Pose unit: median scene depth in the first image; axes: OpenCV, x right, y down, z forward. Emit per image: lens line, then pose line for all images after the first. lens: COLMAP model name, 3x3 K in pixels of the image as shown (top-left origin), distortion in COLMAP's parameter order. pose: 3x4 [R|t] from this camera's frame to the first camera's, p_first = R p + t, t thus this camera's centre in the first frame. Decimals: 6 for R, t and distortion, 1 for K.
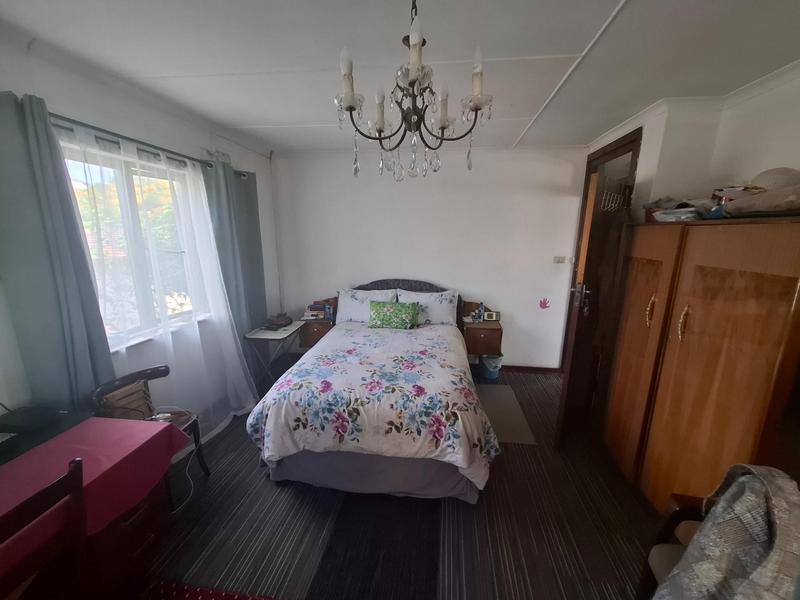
lens RADIAL K [[317.6, 0, 402.1], [0, 317.6, 303.2], [0, 0, 1]] dist [0.002304, 0.000020]
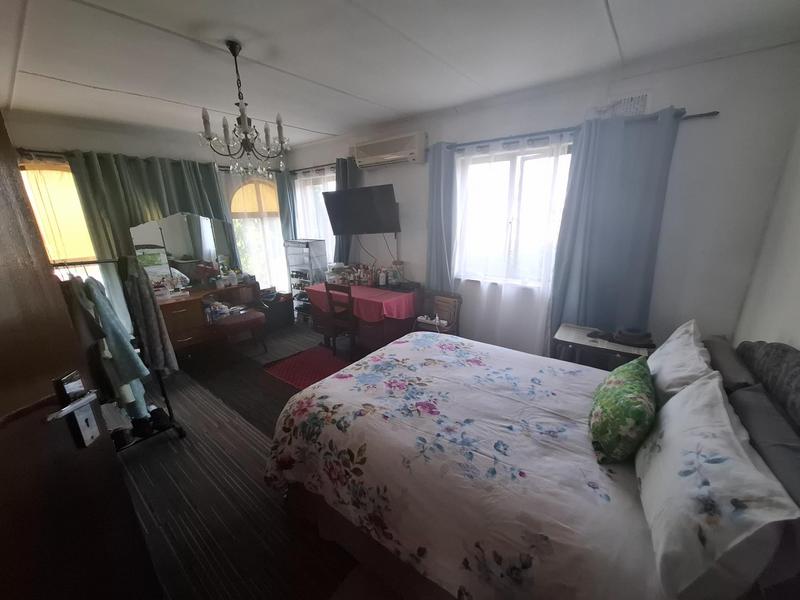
lens RADIAL K [[317.6, 0, 401.6], [0, 317.6, 299.3], [0, 0, 1]] dist [0.002304, 0.000020]
pose [[-0.499823, 0.232925, -0.834220, 0.579741], [-0.175949, 0.915771, 0.361116, -0.253130], [0.848067, 0.327274, -0.416741, 1.228124]]
